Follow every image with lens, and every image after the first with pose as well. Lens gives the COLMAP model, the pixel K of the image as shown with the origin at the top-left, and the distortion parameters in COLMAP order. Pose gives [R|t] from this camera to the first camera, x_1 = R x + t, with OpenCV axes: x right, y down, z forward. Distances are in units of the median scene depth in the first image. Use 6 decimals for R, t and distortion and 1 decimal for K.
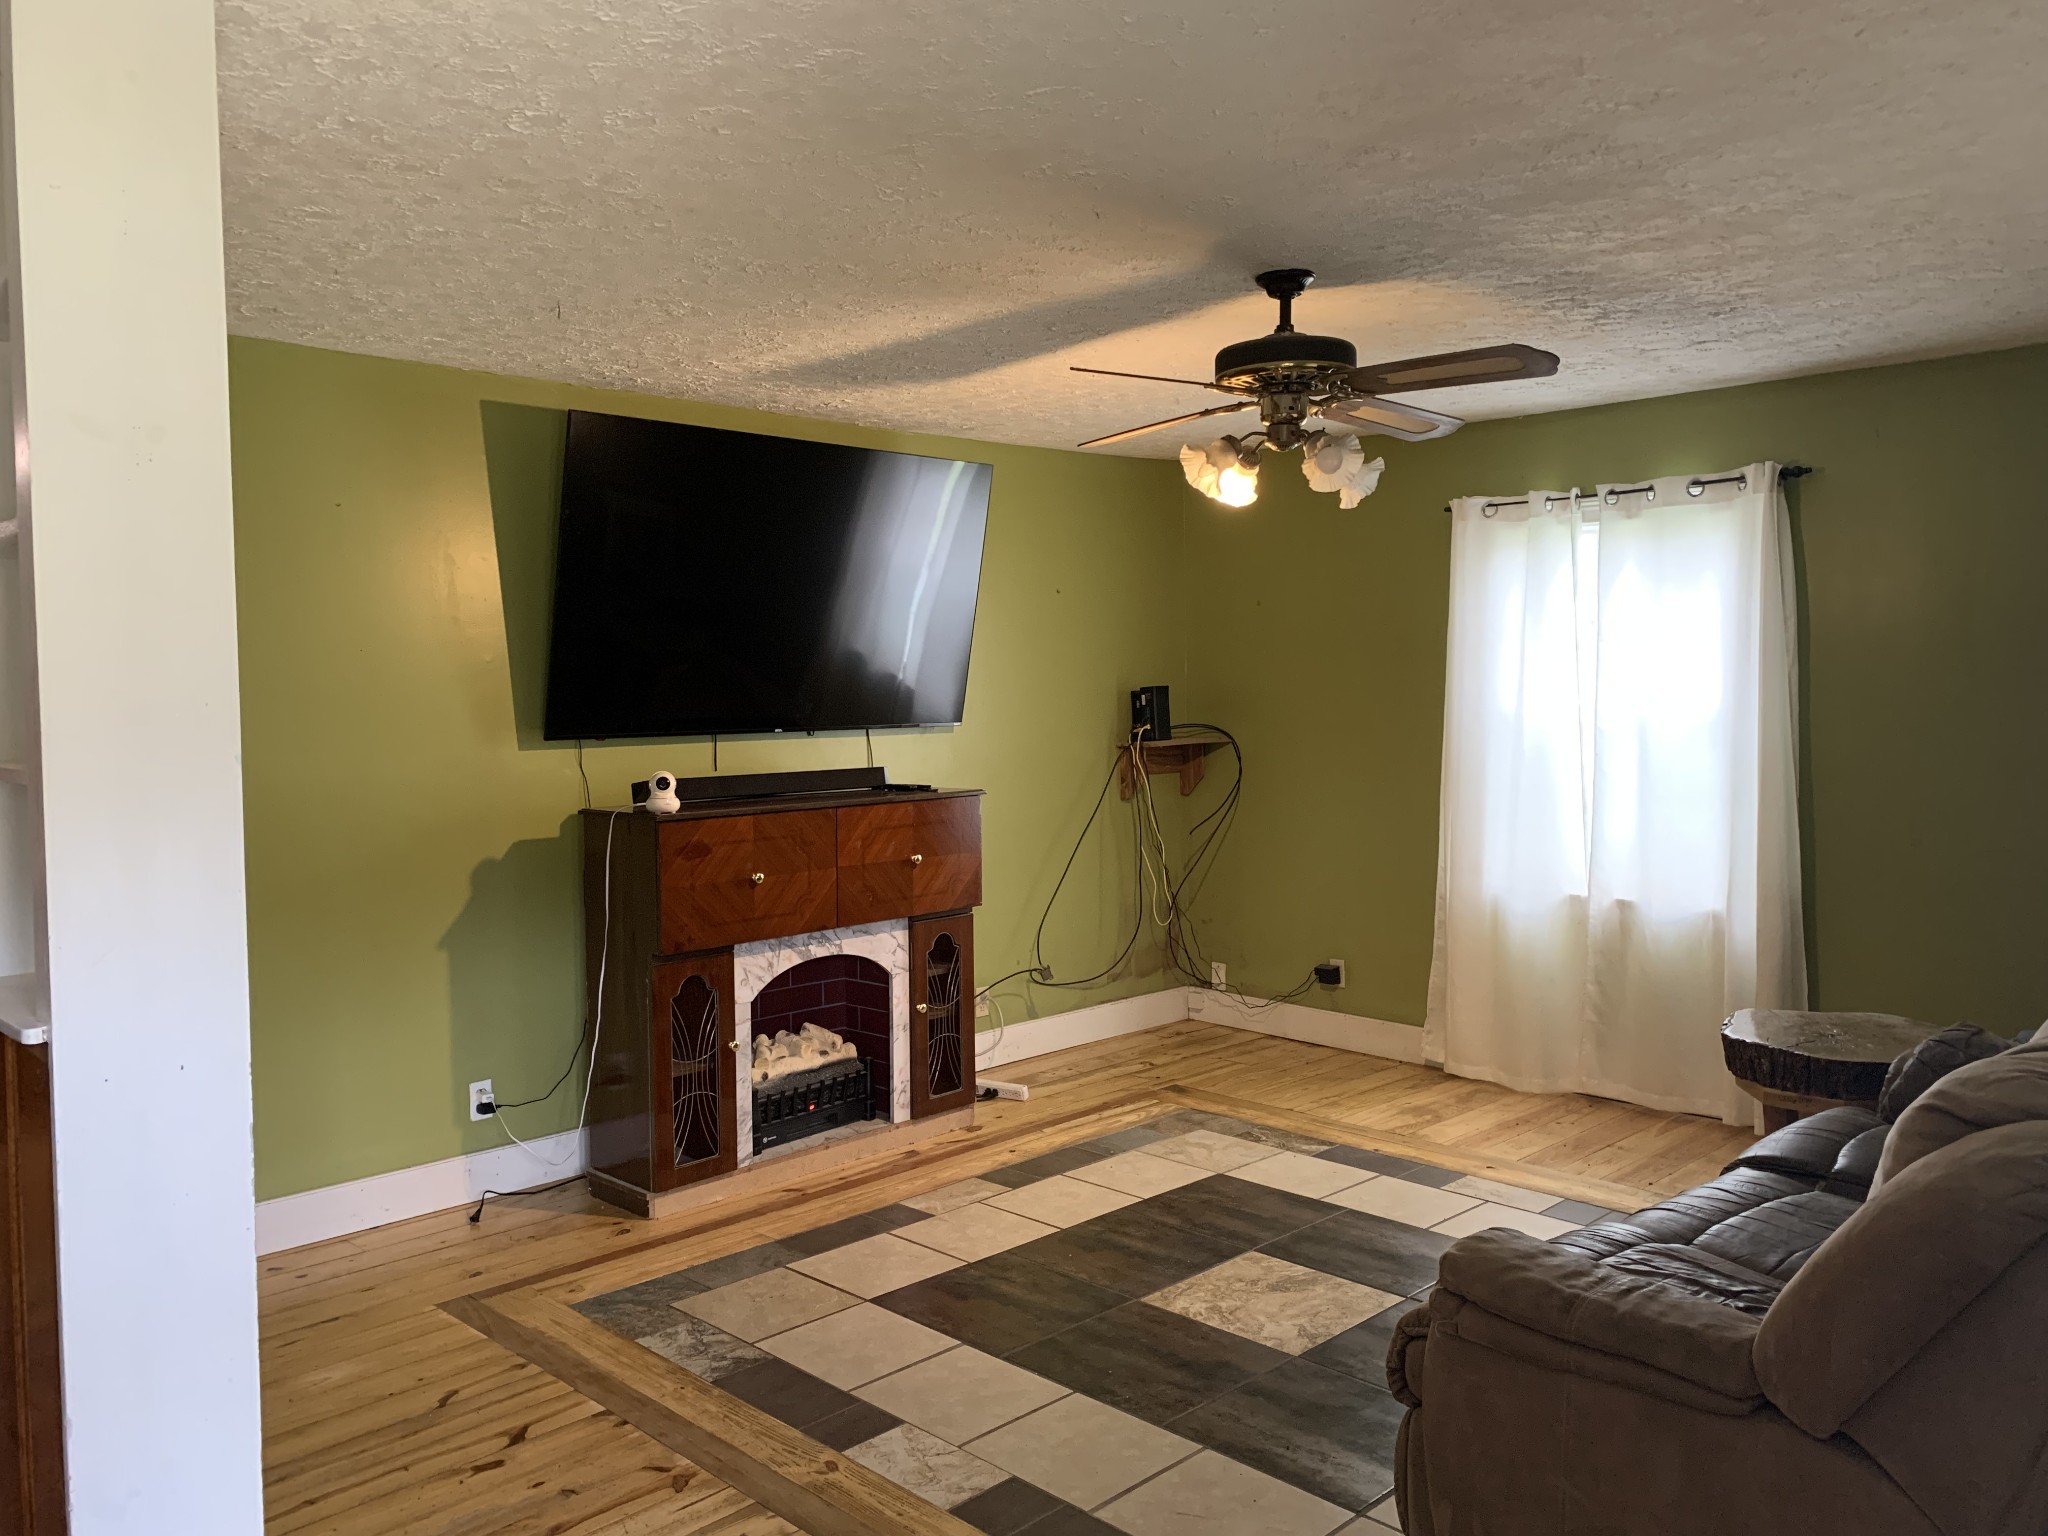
lens RADIAL K [[1535.5, 0, 1007.6], [0, 1535.5, 767.4], [0, 0, 1]] dist [0.016280, 0.000847]
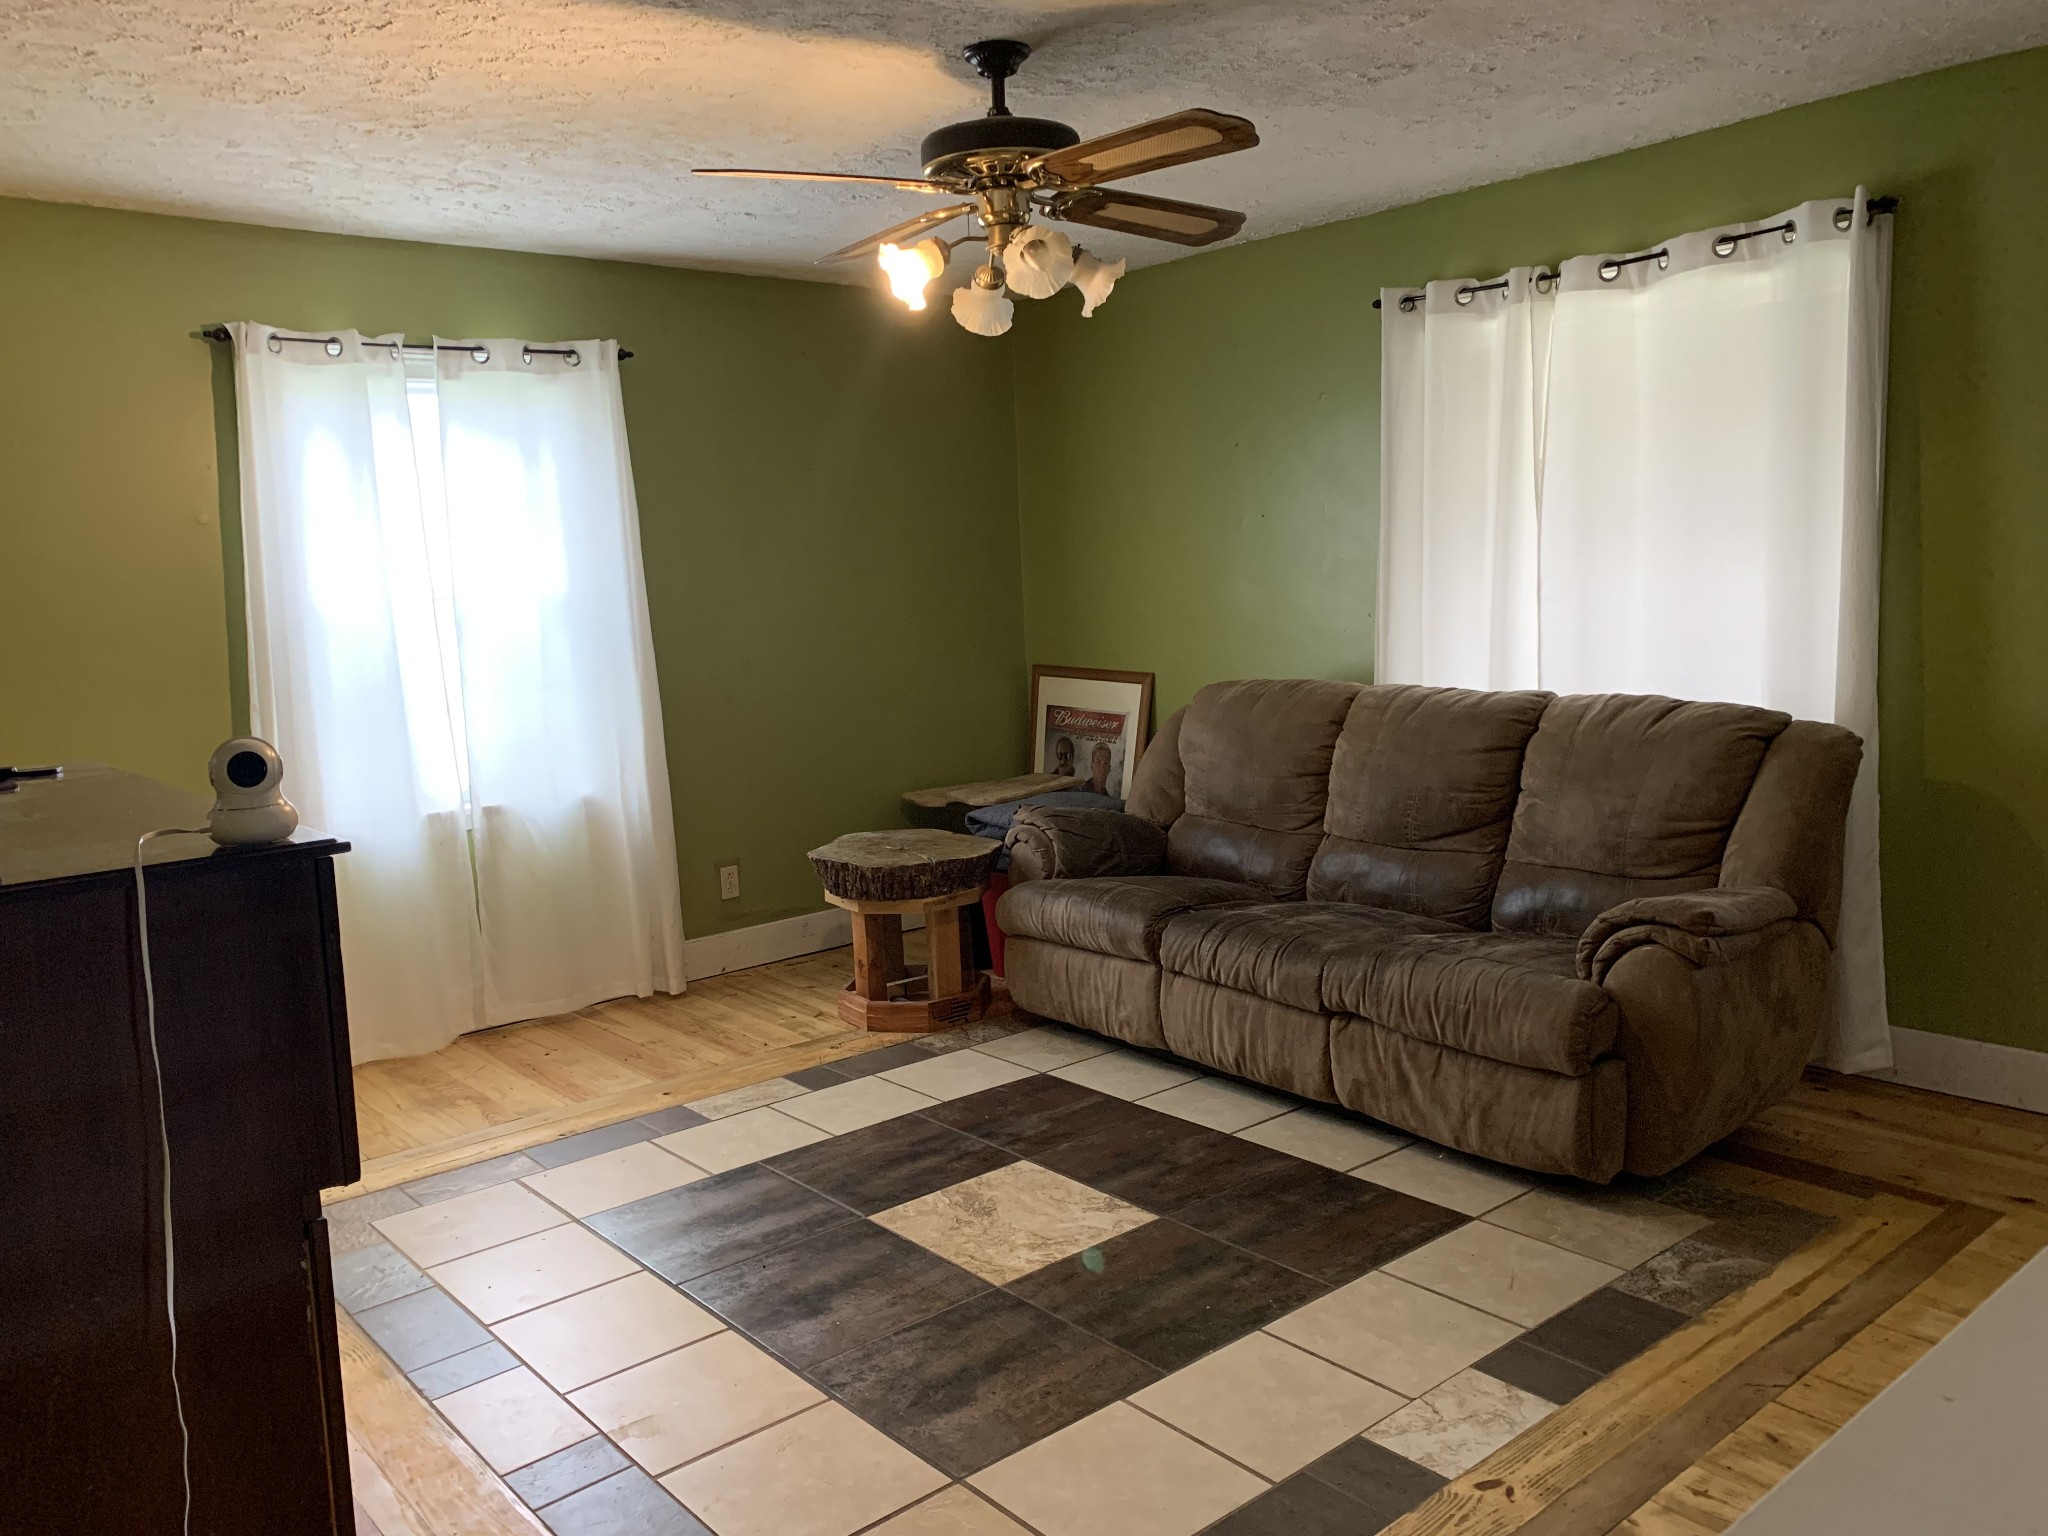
lens RADIAL K [[1535.5, 0, 1006.5], [0, 1535.5, 763.2], [0, 0, 1]] dist [0.016280, 0.000847]
pose [[0.102176, -0.124268, 0.986974, -0.641736], [0.095556, 0.988805, 0.114606, -0.019405], [-0.990166, 0.082601, 0.112906, 0.826441]]
